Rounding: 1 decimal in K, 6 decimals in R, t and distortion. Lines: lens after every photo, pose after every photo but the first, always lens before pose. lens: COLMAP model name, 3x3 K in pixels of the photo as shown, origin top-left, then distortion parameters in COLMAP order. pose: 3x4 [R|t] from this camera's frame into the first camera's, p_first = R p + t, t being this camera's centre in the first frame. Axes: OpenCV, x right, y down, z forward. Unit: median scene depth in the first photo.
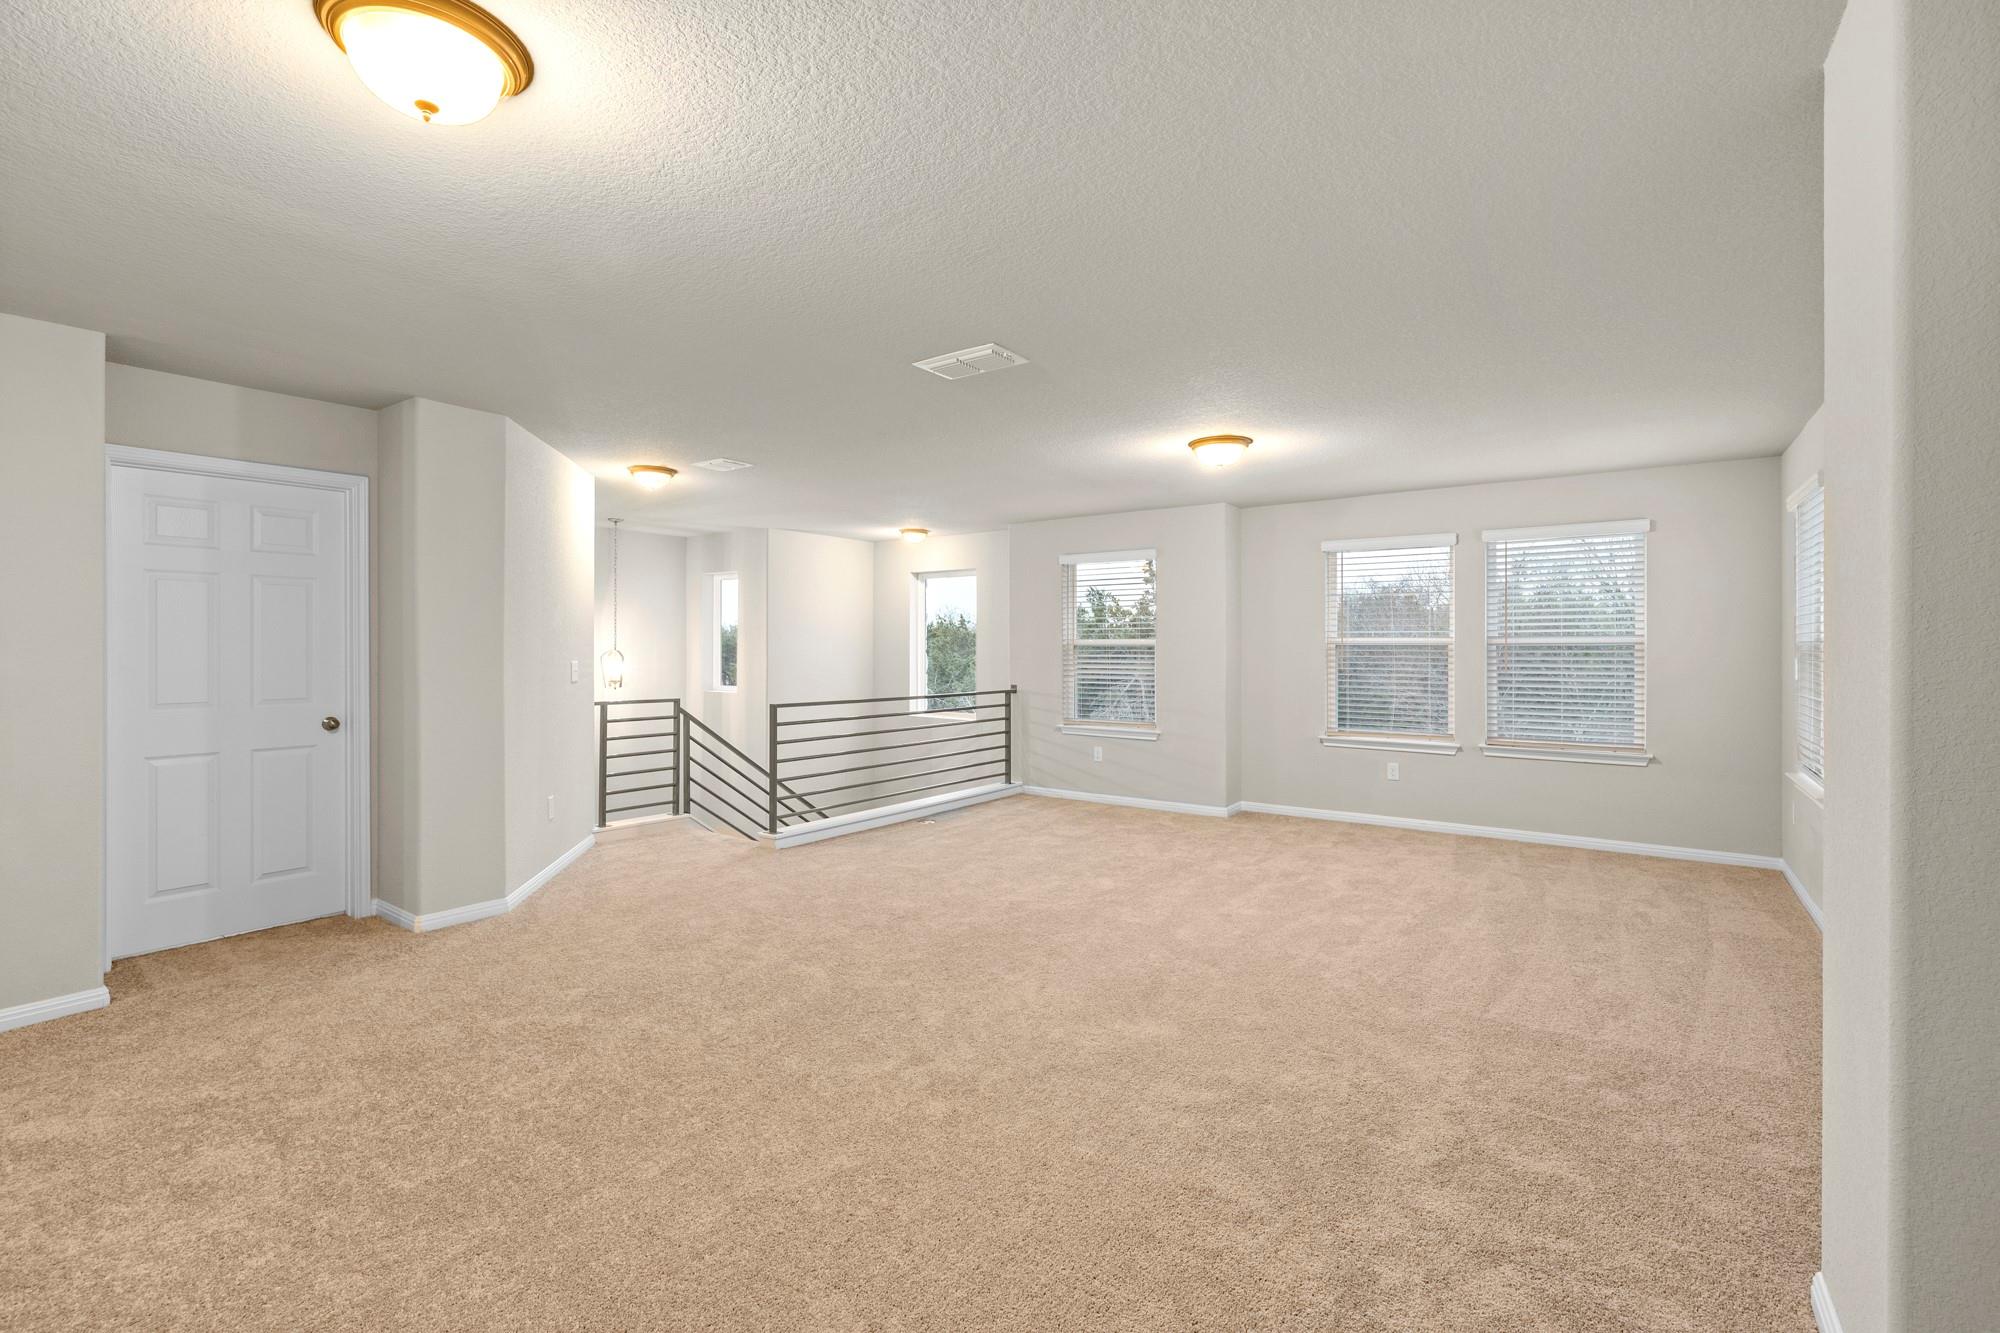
lens RADIAL K [[858.0, 0, 994.0], [0, 858.0, 647.6], [0, 0, 1]] dist [-0.000480, 0.000083]
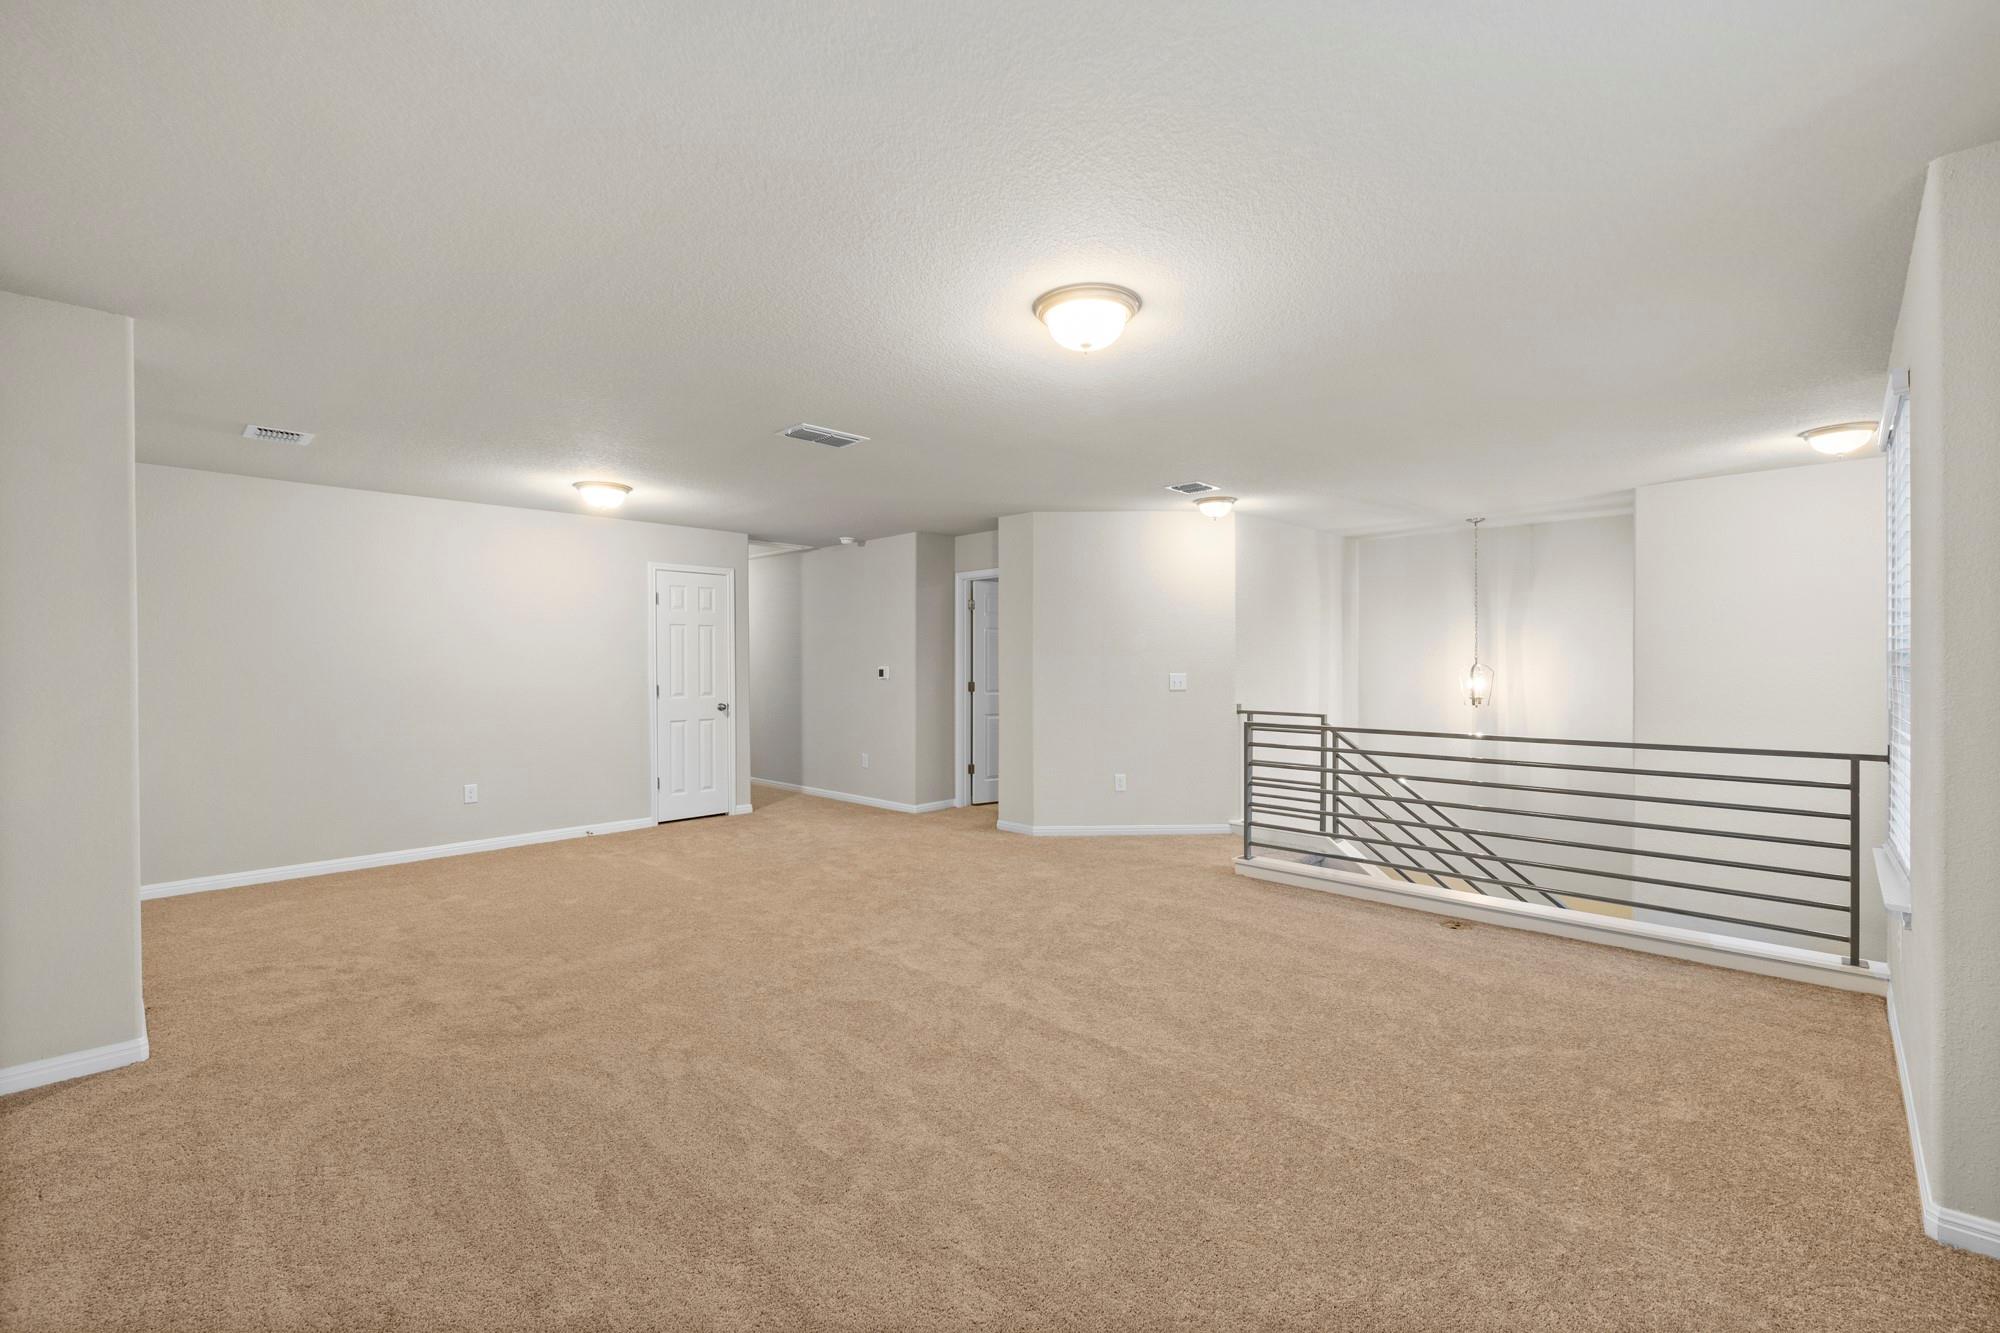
lens RADIAL K [[850.8, 0, 999.6], [0, 850.8, 666.0], [0, 0, 1]] dist [-0.000826, 0.000152]
pose [[-0.125598, 0.009783, -0.992033, 0.559194], [0.009951, 0.999913, 0.008601, -0.005668], [0.992031, -0.008791, -0.125684, 0.664272]]
